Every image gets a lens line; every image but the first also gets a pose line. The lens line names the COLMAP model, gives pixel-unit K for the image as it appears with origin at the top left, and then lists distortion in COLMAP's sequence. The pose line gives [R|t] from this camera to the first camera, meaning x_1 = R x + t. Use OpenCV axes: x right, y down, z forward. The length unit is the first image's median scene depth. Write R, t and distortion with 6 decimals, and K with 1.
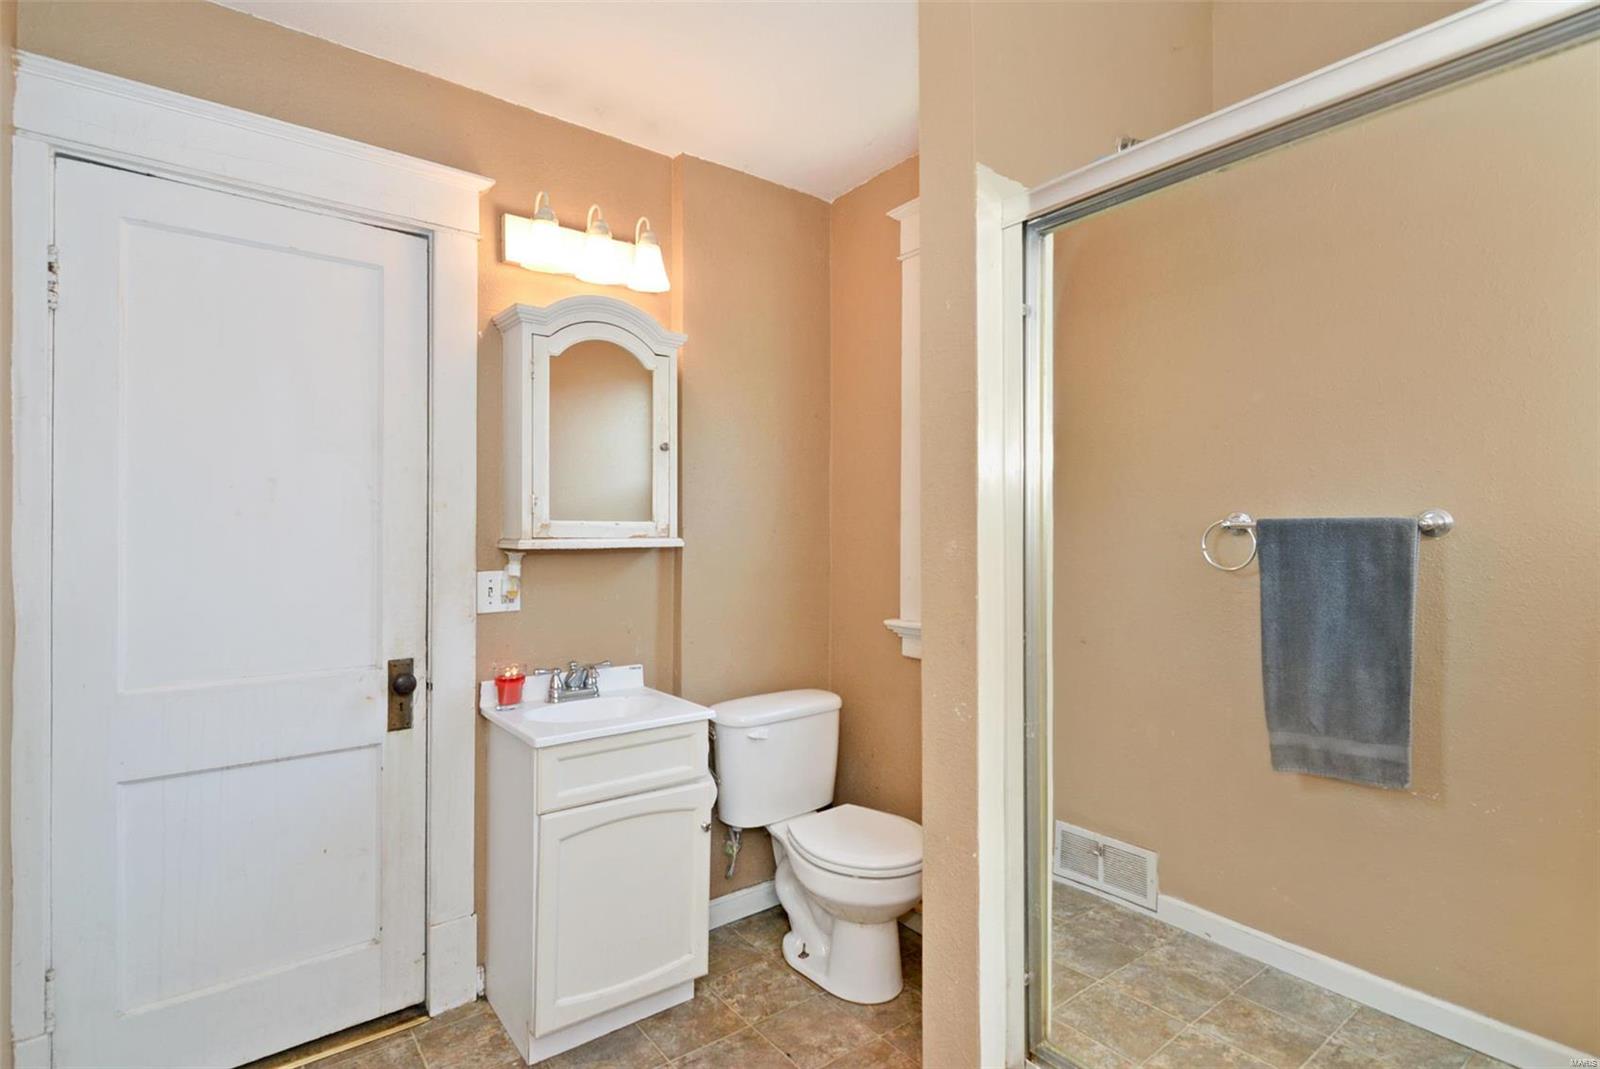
lens RADIAL K [[781.6, 0, 800.0], [0, 781.6, 534.5], [0, 0, 1]] dist [0.001729, 0.028580]
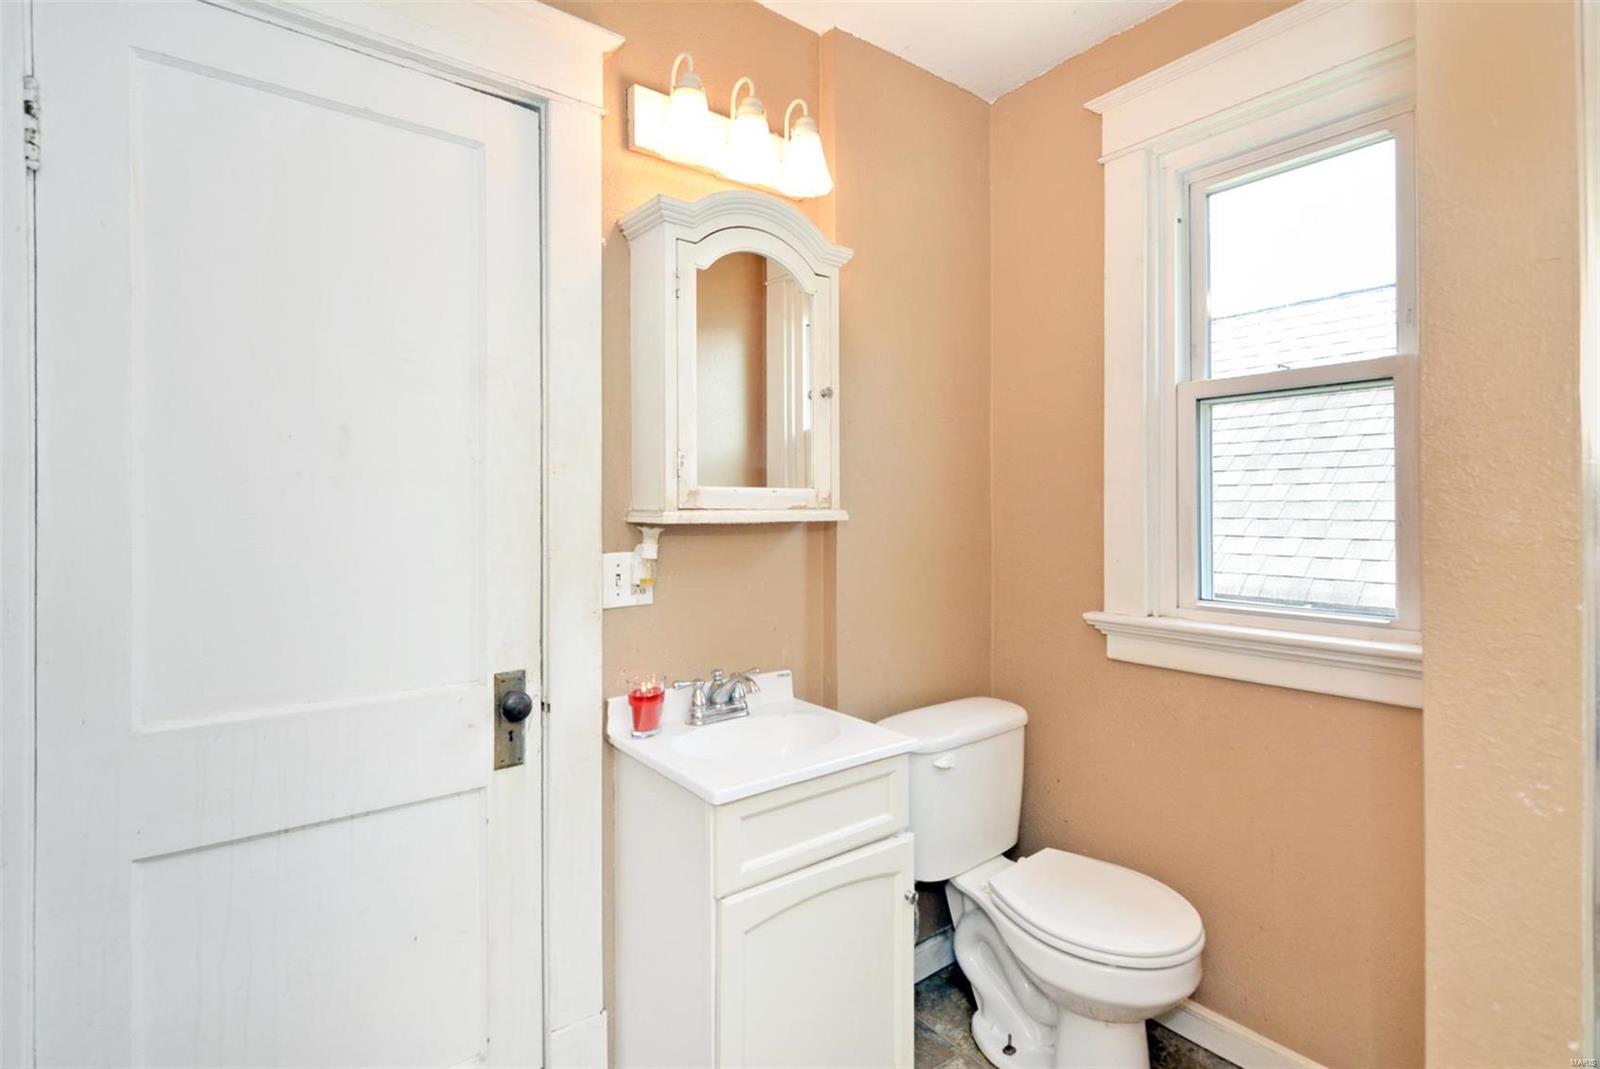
lens RADIAL K [[771.0, 0, 797.9], [0, 771.0, 510.3], [0, 0, 1]] dist [-0.002625, 0.035503]
pose [[0.999965, 0.002234, -0.008032, -0.214592], [-0.002205, 0.999991, 0.003617, 0.002627], [0.008040, -0.003599, 0.999961, 0.252205]]
